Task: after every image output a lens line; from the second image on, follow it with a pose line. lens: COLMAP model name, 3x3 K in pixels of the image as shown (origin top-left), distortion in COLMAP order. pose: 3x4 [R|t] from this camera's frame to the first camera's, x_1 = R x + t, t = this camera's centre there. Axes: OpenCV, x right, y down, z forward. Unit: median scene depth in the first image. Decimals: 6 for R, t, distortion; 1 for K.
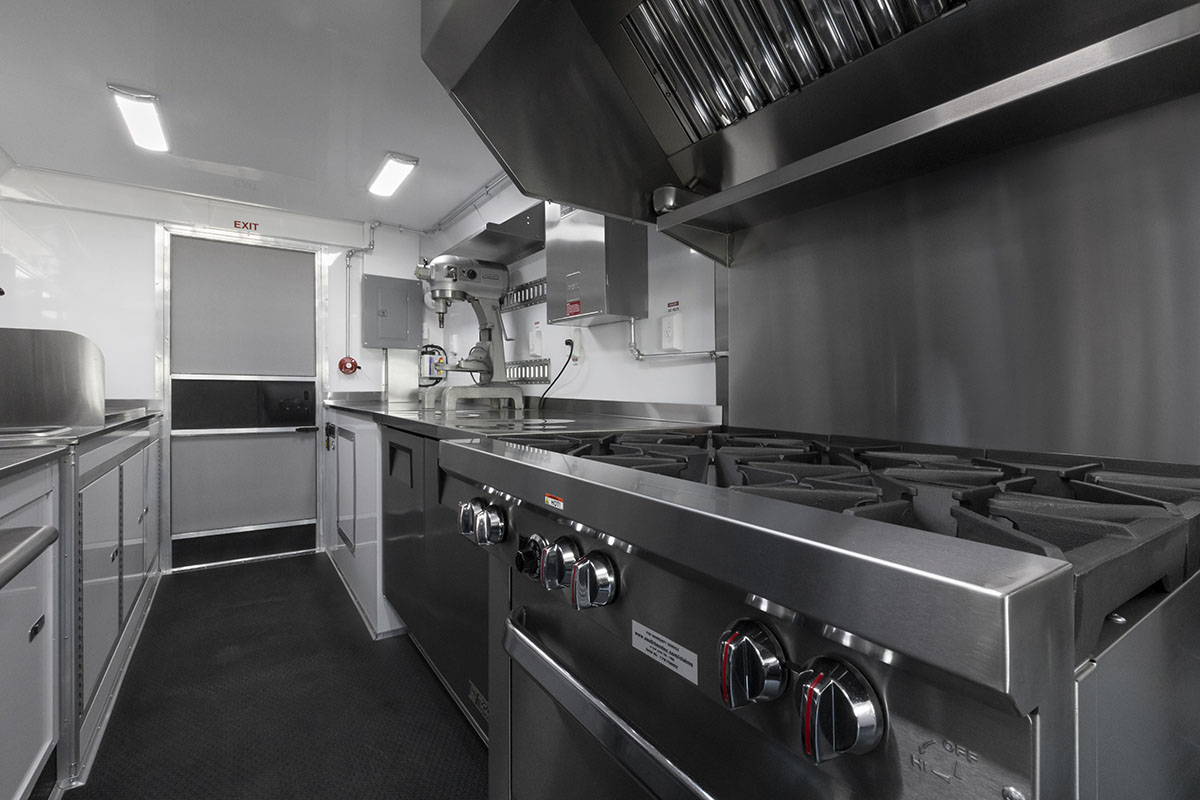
lens RADIAL K [[538.6, 0, 599.5], [0, 538.6, 387.4], [0, 0, 1]] dist [-0.000218, -0.000205]
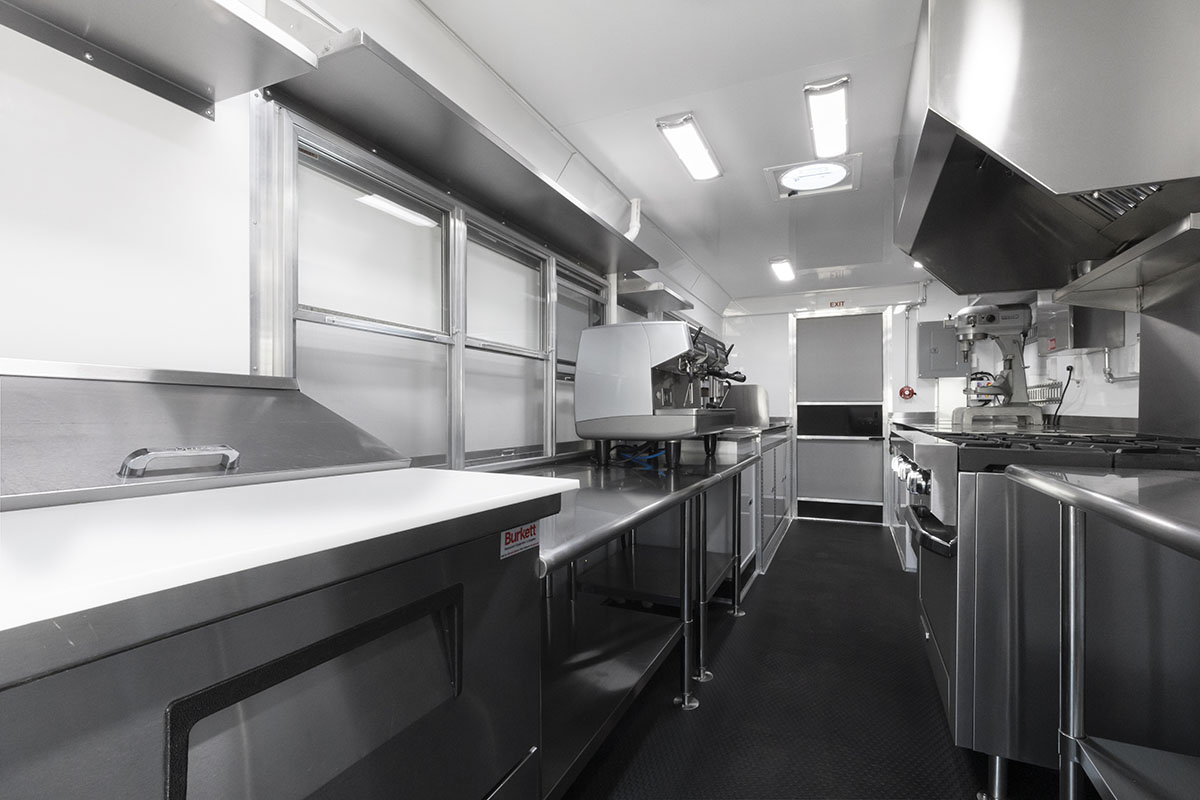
lens RADIAL K [[548.4, 0, 601.6], [0, 548.4, 424.2], [0, 0, 1]] dist [-0.000320, -0.000456]
pose [[0.519571, 0.011439, -0.854351, 0.366155], [0.008777, 0.999786, 0.018724, 0.006932], [0.854382, -0.017227, 0.519359, -0.429994]]
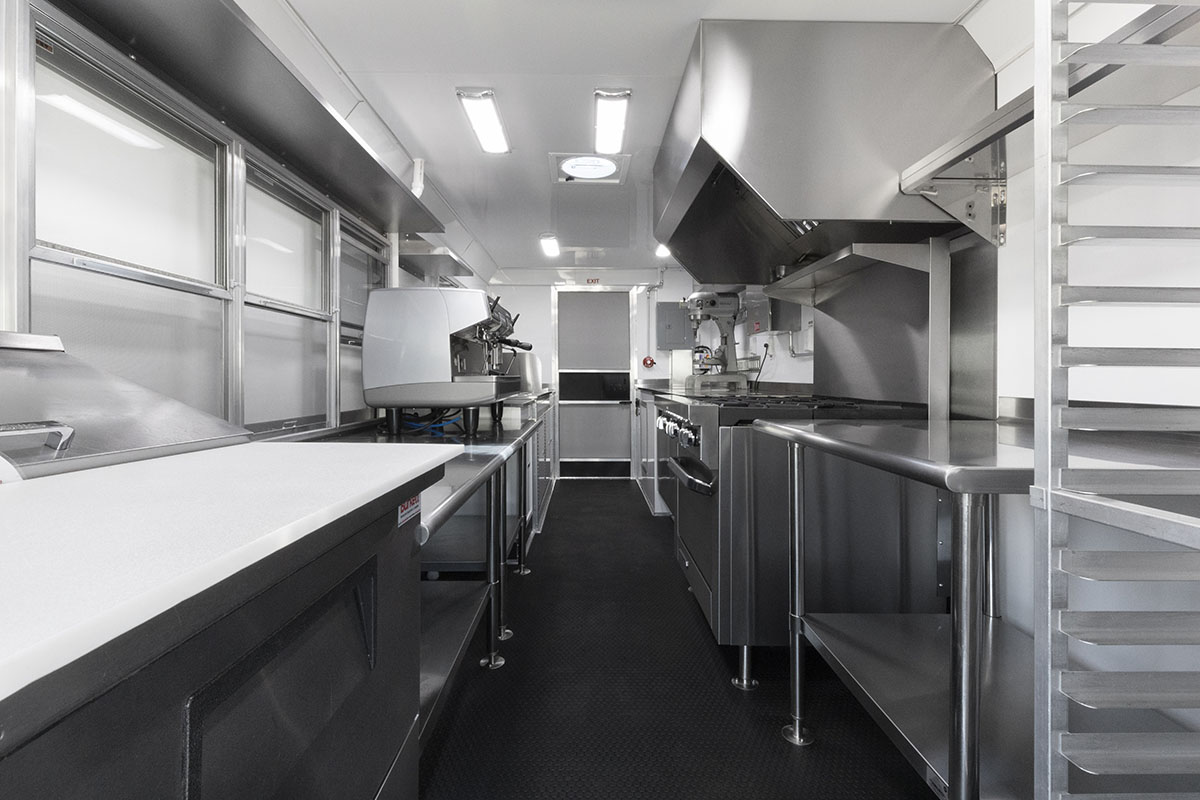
lens RADIAL K [[558.1, 0, 596.6], [0, 558.1, 386.1], [0, 0, 1]] dist [-0.000590, -0.000415]
pose [[0.838007, 0.000490, -0.545660, 0.340325], [0.008437, 0.999868, 0.013856, 0.005875], [0.545595, -0.016216, 0.837892, -0.511420]]
